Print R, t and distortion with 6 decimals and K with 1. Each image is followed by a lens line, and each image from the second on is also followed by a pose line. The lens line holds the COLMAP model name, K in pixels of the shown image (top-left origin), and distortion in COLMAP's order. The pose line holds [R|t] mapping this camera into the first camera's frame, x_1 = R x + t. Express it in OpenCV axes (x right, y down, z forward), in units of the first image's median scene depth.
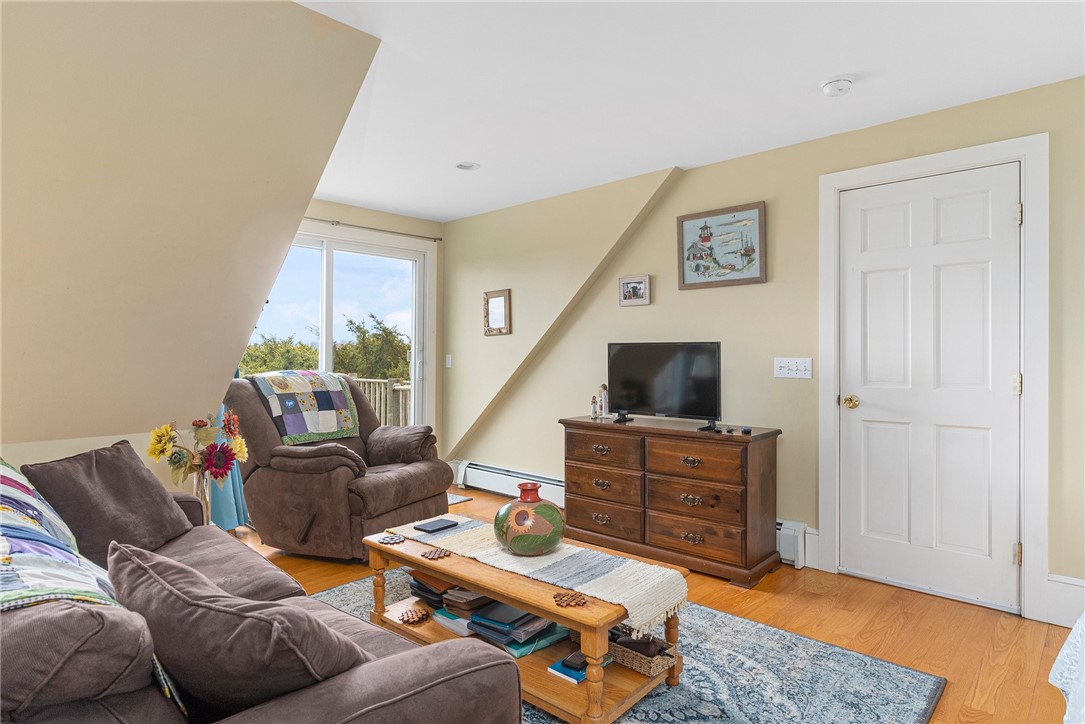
lens RADIAL K [[608.5, 0, 544.1], [0, 608.5, 355.8], [0, 0, 1]] dist [-0.002239, 0.000455]
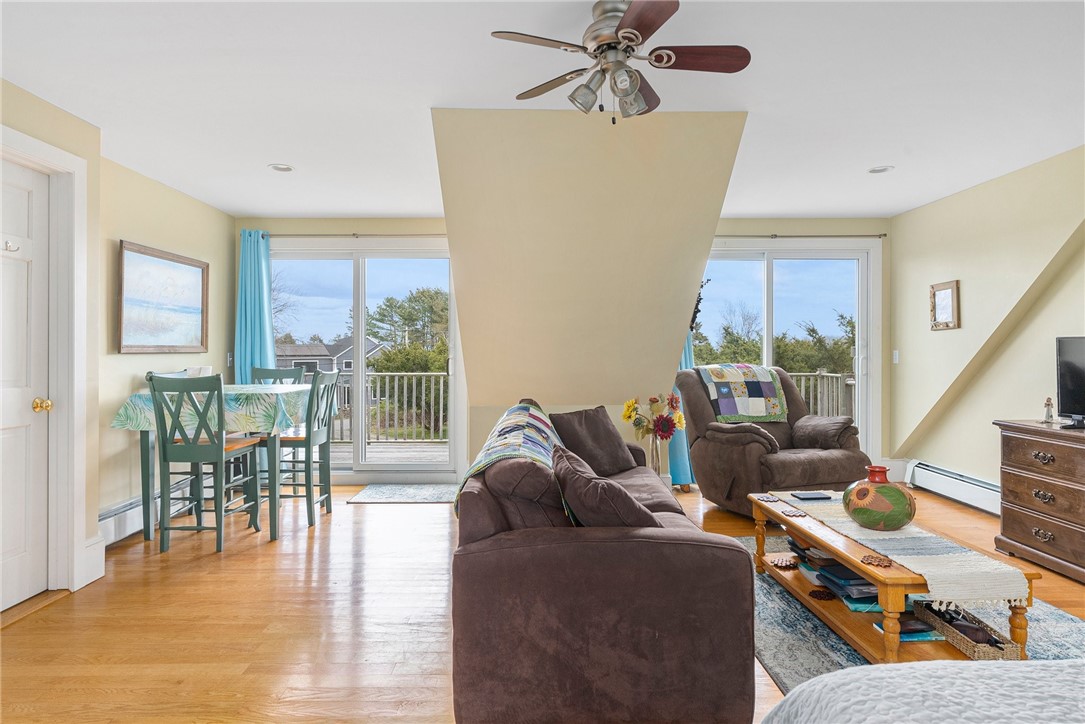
lens RADIAL K [[607.1, 0, 543.2], [0, 607.1, 350.2], [0, 0, 1]] dist [-0.003106, 0.000118]
pose [[0.695766, -0.002632, -0.718264, 0.221772], [0.002122, 0.999996, -0.001608, -0.002450], [0.718266, -0.000405, 0.695769, -0.138899]]
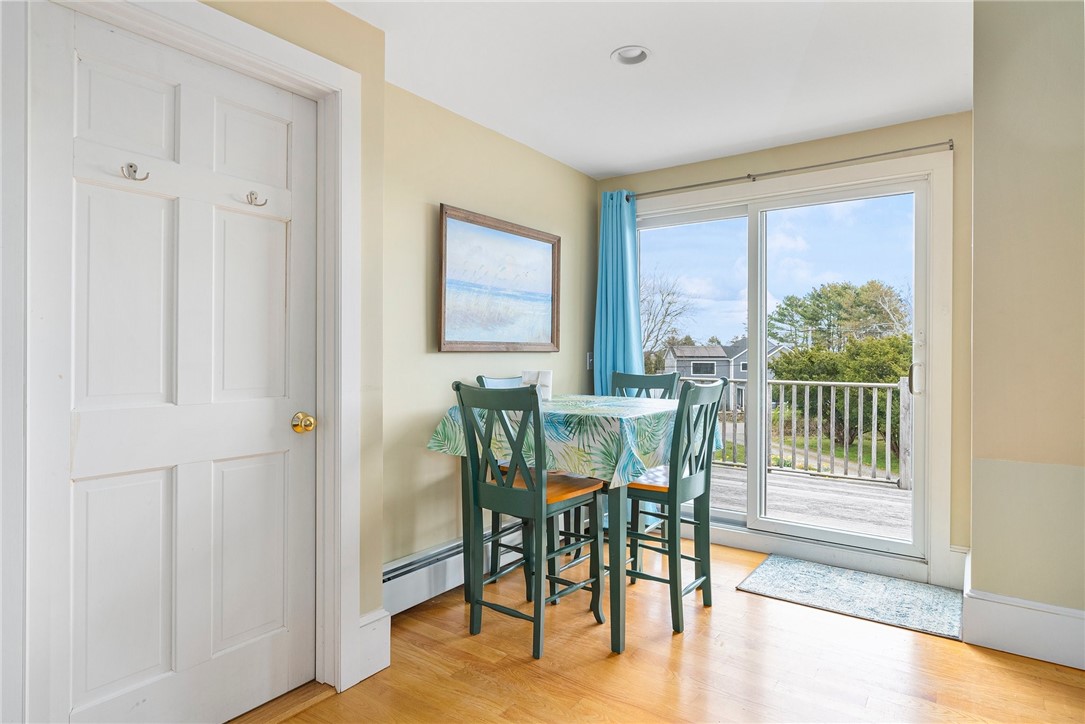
lens RADIAL K [[607.1, 0, 543.2], [0, 607.1, 350.2], [0, 0, 1]] dist [-0.003106, 0.000118]
pose [[0.136014, -0.003169, -0.990702, -0.252069], [-0.003676, 0.999986, -0.003703, 0.000298], [0.990700, 0.004146, 0.136001, 0.104868]]
